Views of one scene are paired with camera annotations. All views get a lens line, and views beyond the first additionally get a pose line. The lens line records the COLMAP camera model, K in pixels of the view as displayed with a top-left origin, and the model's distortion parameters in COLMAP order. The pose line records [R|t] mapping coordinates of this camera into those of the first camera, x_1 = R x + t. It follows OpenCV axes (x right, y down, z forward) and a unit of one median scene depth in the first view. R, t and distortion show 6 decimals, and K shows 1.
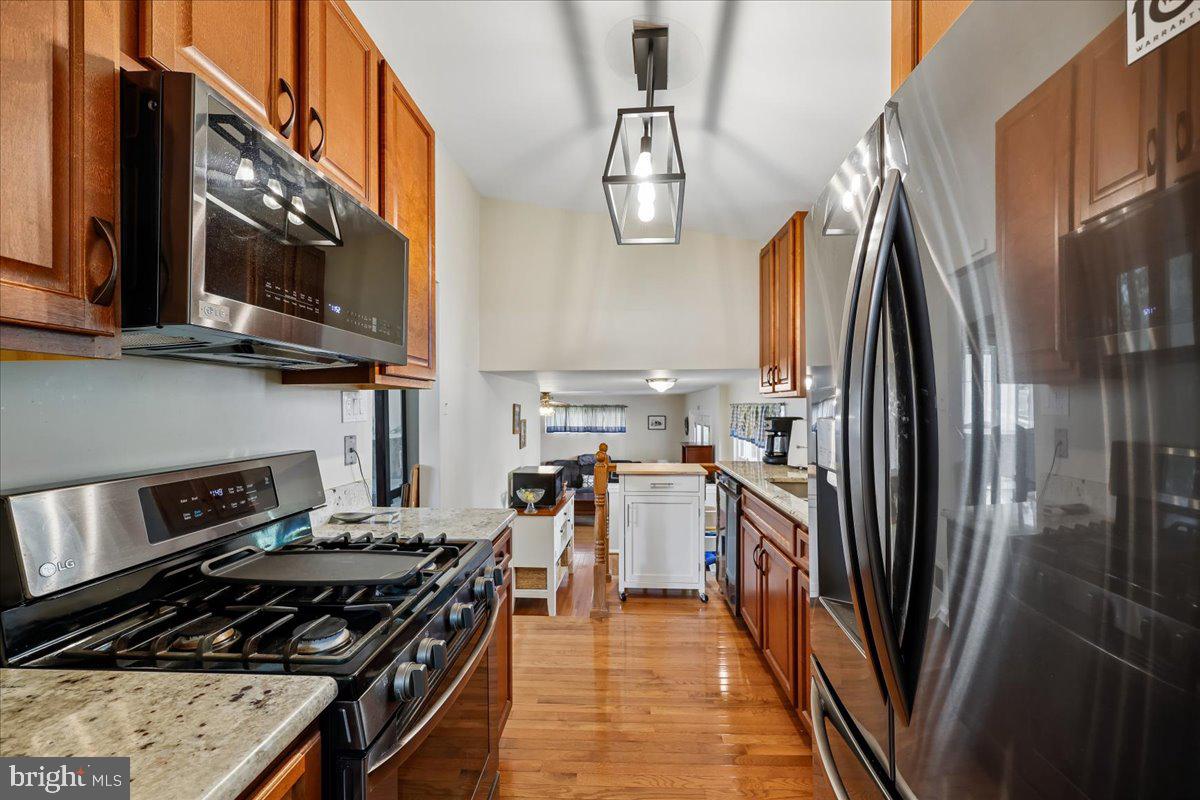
lens RADIAL K [[484.9, 0, 605.8], [0, 484.9, 402.6], [0, 0, 1]] dist [0.001113, -0.000511]
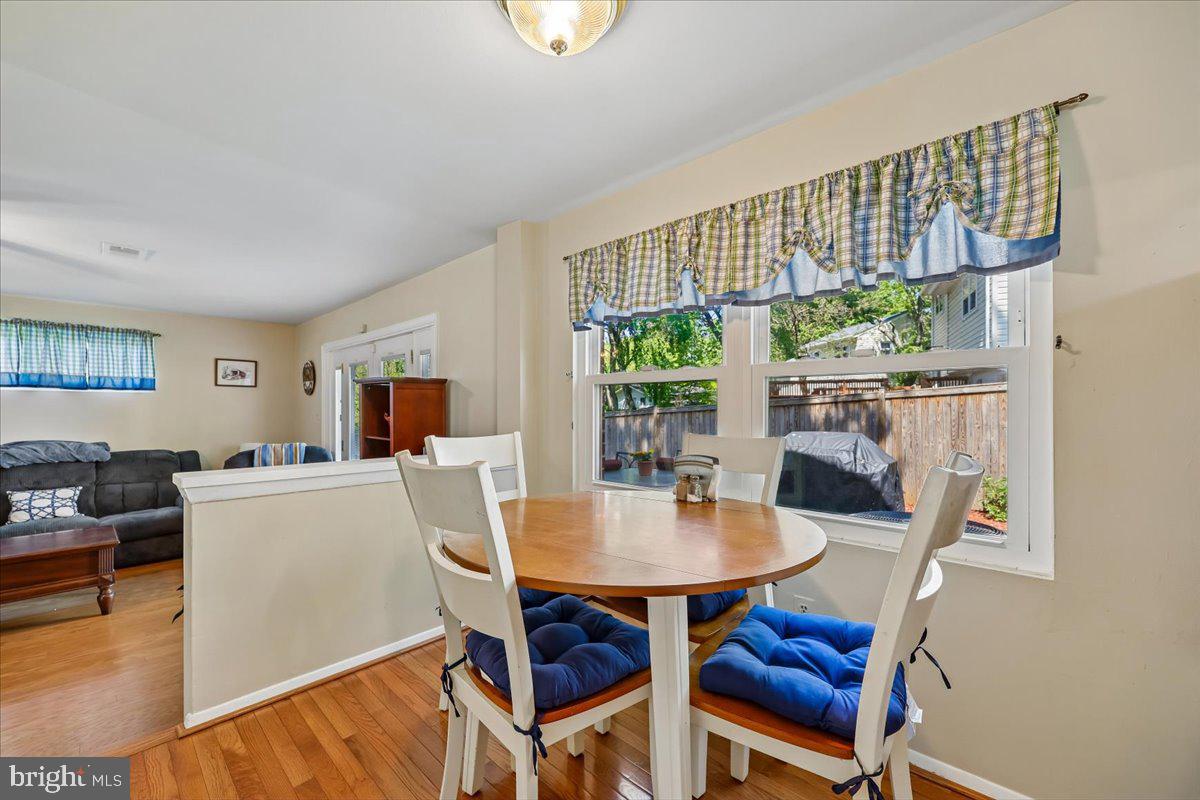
lens RADIAL K [[484.9, 0, 599.5], [0, 484.9, 406.8], [0, 0, 1]] dist [0.001113, -0.000511]
pose [[0.641045, 0.006671, 0.767474, -0.251455], [-0.010376, 0.999946, -0.000024, 0.434703], [-0.767433, -0.007948, 0.641080, 2.219855]]
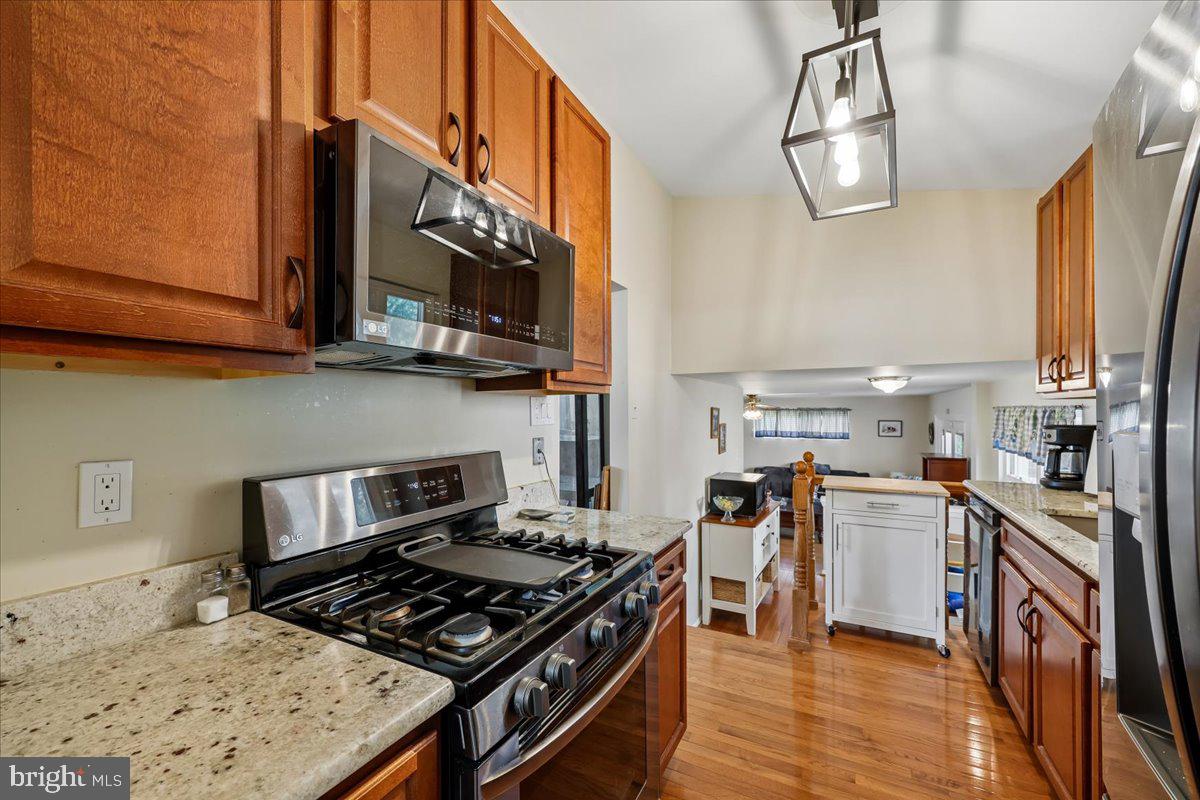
lens RADIAL K [[484.9, 0, 602.9], [0, 484.9, 409.2], [0, 0, 1]] dist [0.001113, -0.000511]
pose [[0.905706, 0.000236, -0.423907, 0.059842], [0.003056, 0.999970, 0.007087, -0.002624], [0.423896, -0.007715, 0.905678, 0.084159]]
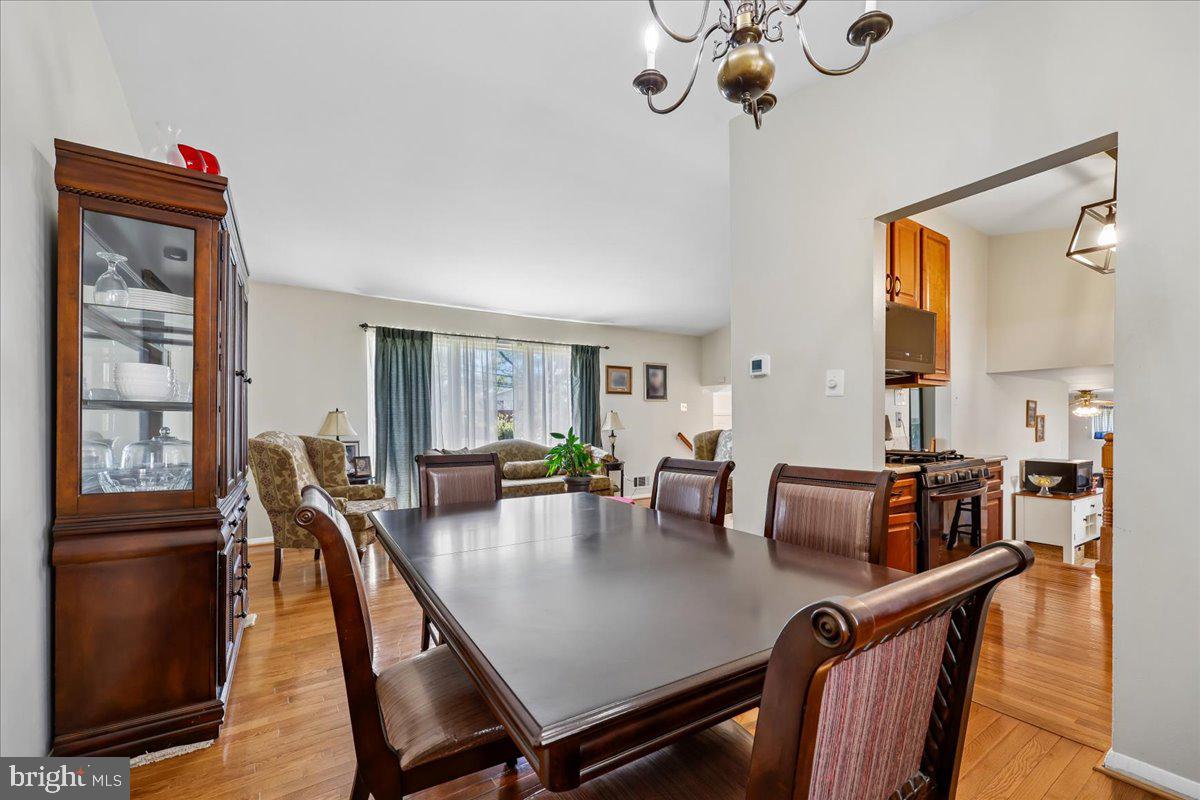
lens RADIAL K [[484.9, 0, 613.6], [0, 484.9, 417.9], [0, 0, 1]] dist [0.001113, -0.000511]
pose [[0.595424, 0.006652, -0.803384, 0.350694], [0.005522, 0.999908, 0.012372, 0.062582], [0.803393, -0.011803, 0.595332, -1.070732]]
